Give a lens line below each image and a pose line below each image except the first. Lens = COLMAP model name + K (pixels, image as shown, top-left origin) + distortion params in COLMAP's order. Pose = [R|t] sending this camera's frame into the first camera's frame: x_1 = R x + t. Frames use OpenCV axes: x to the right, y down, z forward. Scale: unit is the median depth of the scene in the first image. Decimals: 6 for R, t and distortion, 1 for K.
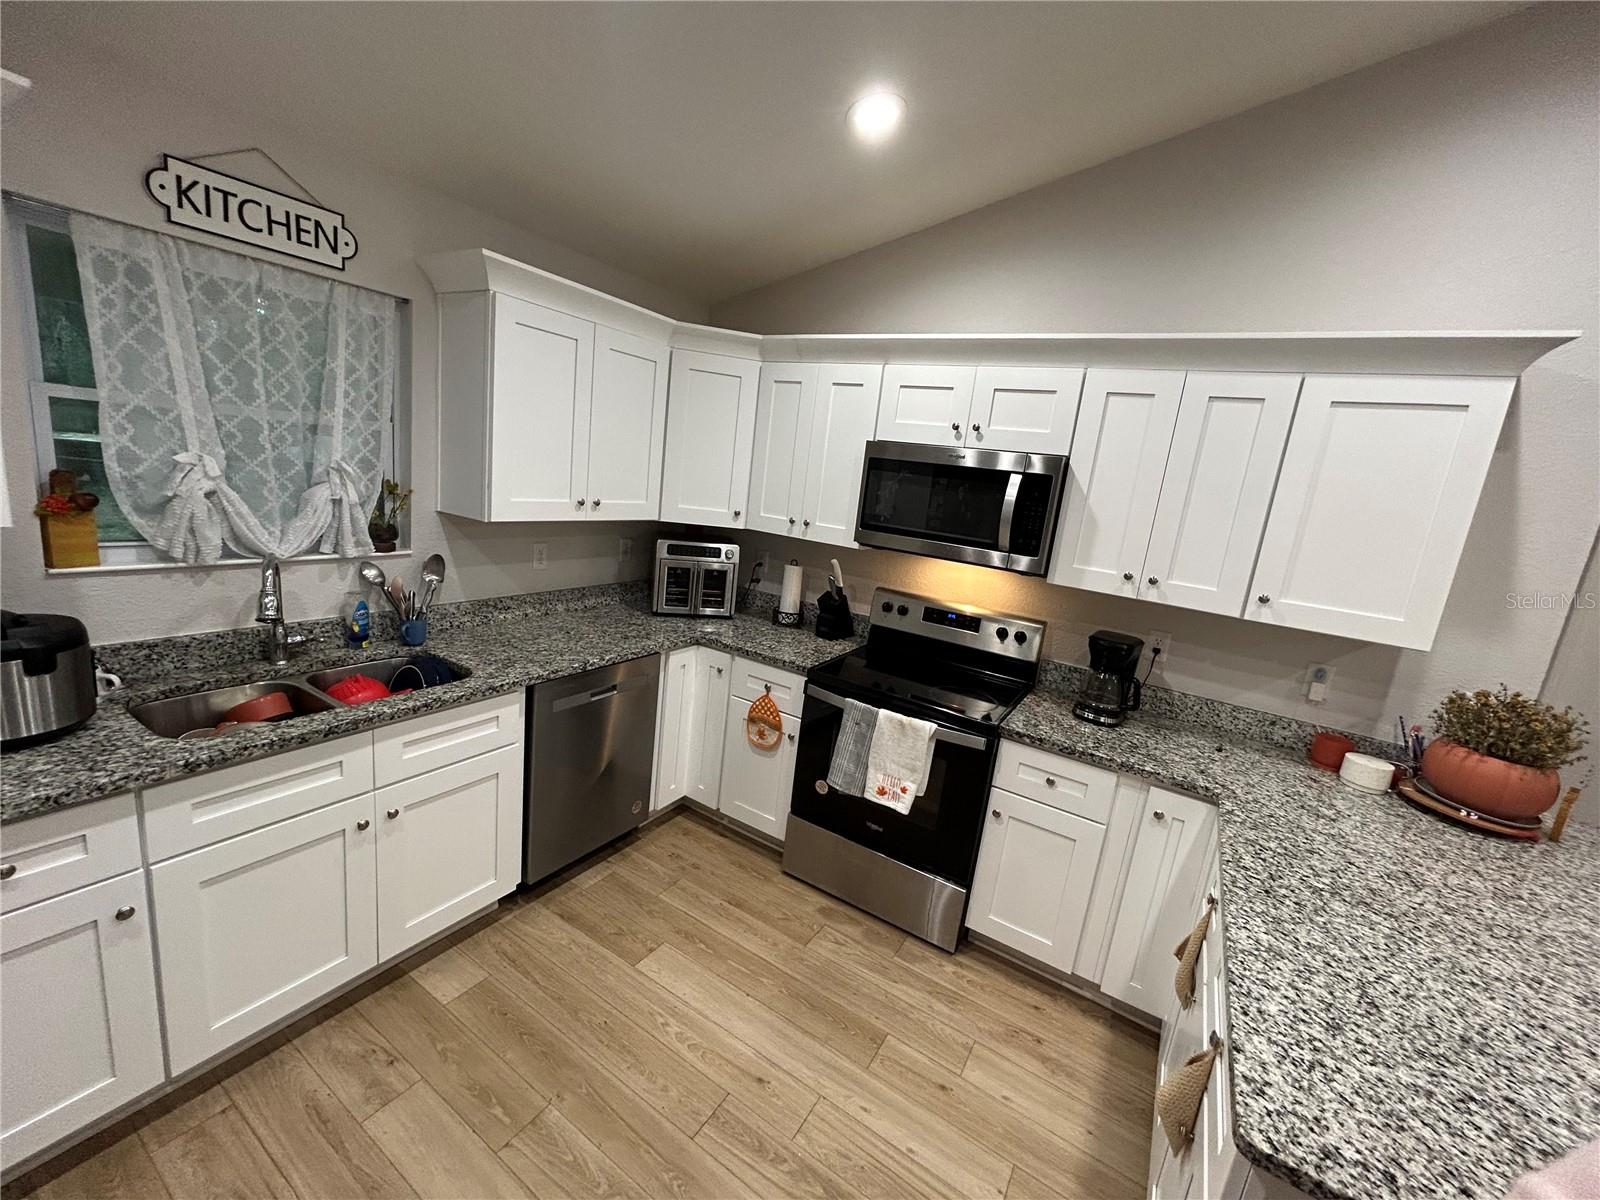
lens RADIAL K [[640.8, 0, 802.2], [0, 640.8, 599.6], [0, 0, 1]] dist [-0.000942, 0.000383]
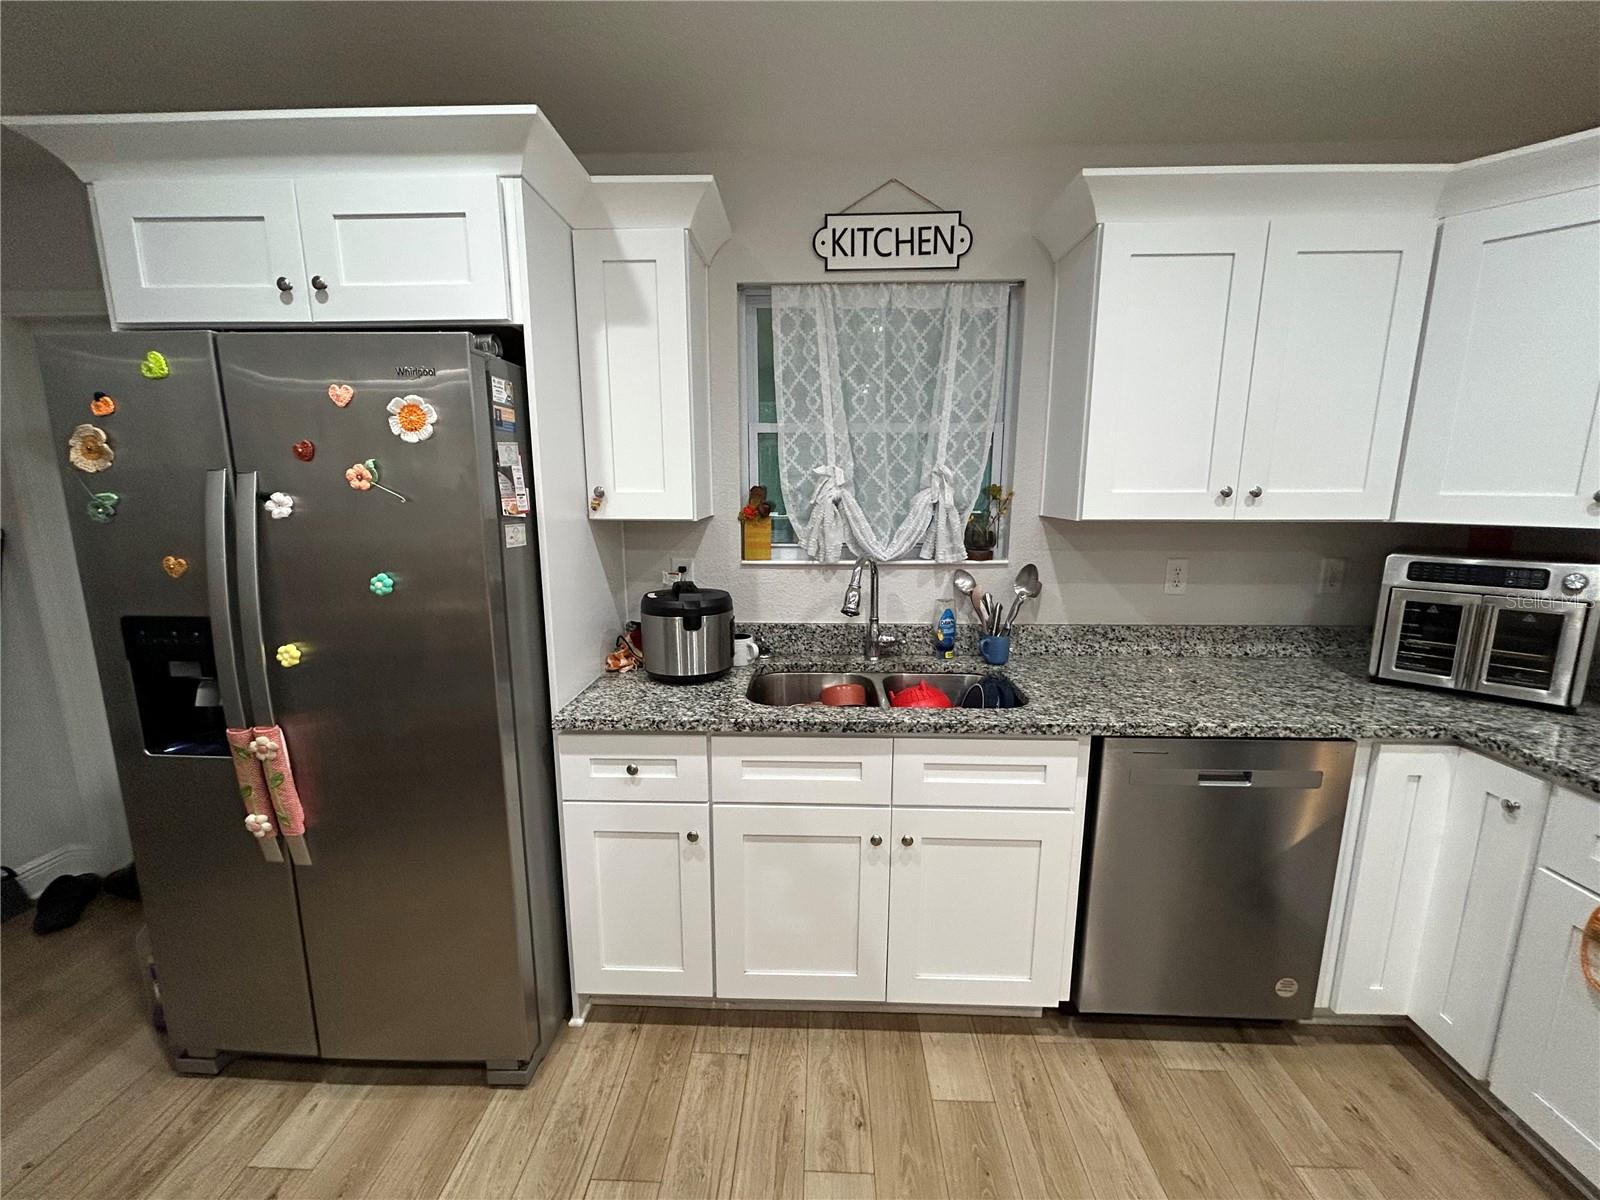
lens RADIAL K [[640.8, 0, 797.4], [0, 640.8, 600.3], [0, 0, 1]] dist [-0.000942, 0.000383]
pose [[0.489984, 0.041785, -0.870729, 0.036304], [-0.118833, 0.992728, -0.019231, 0.036111], [0.863594, 0.112894, 0.491386, 0.349299]]
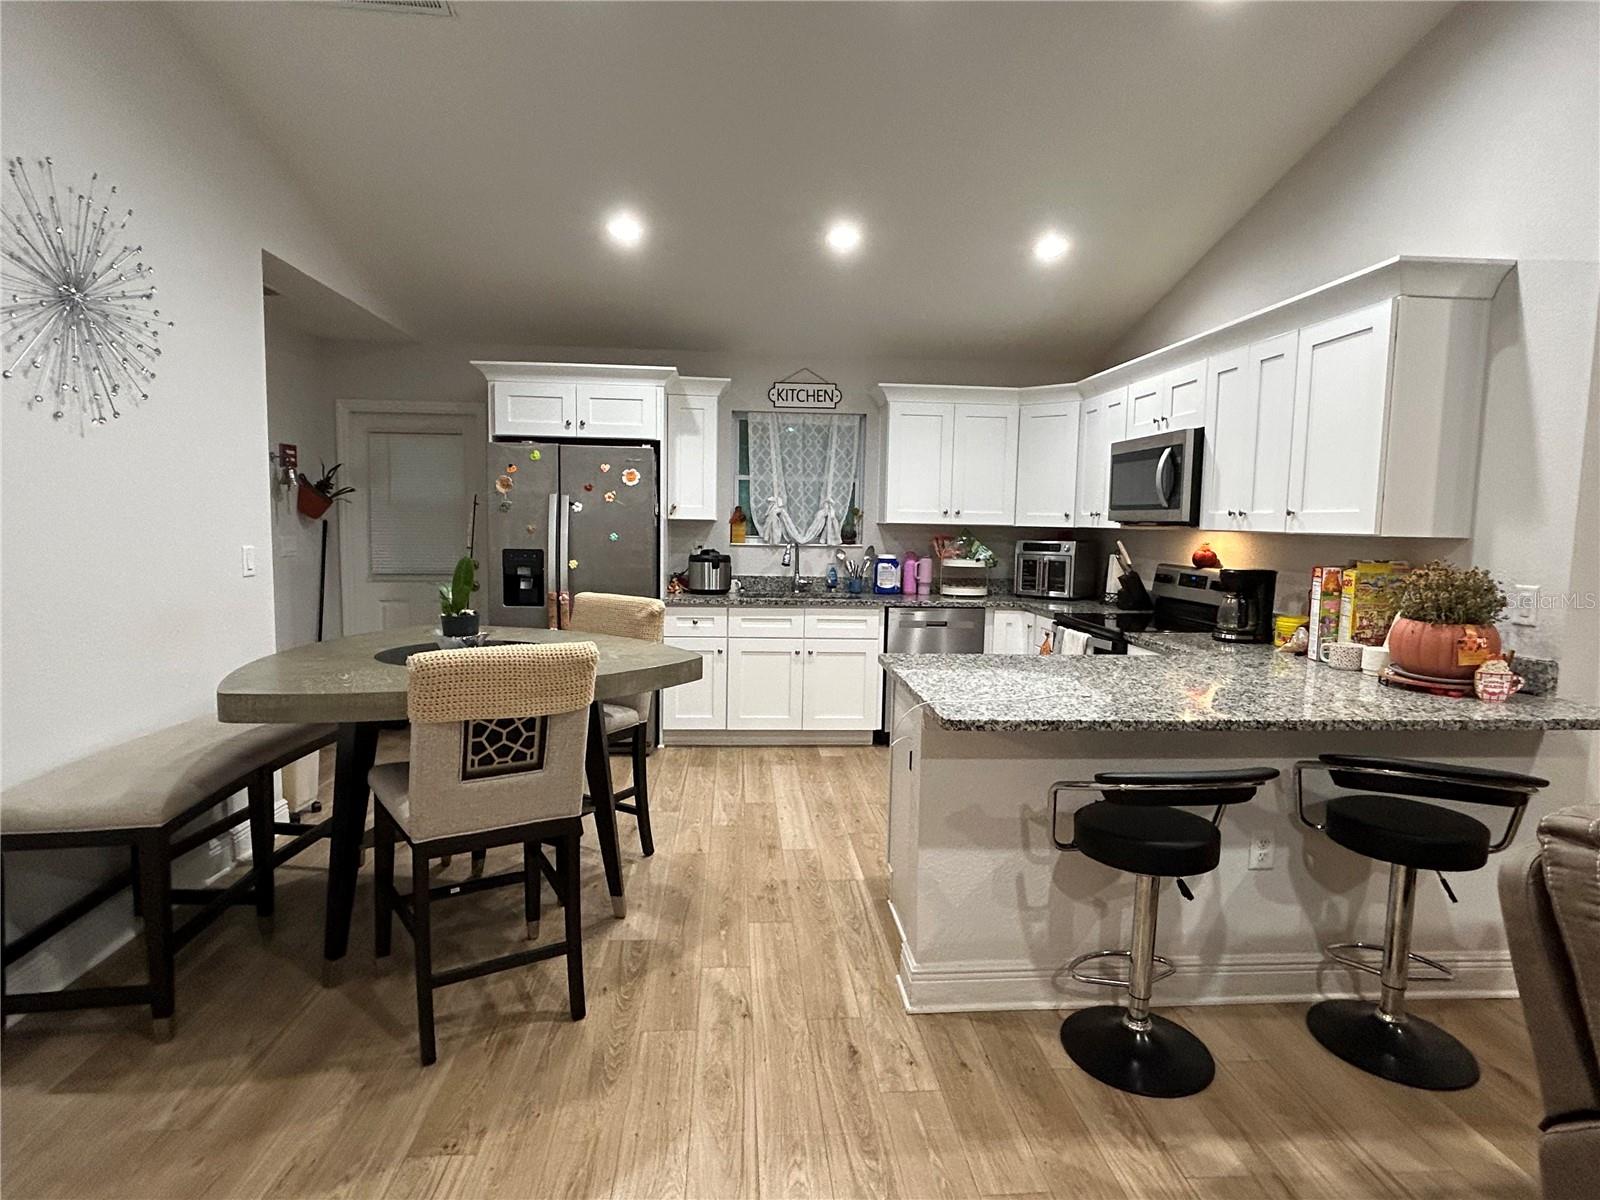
lens RADIAL K [[852.5, 0, 802.1], [0, 852.5, 602.0], [0, 0, 1]] dist [0.000840, -0.000594]
pose [[0.592750, -0.024957, -0.805000, 1.412278], [-0.113991, 0.986858, -0.114531, 0.434696], [0.797279, 0.159651, 0.582115, -0.599934]]
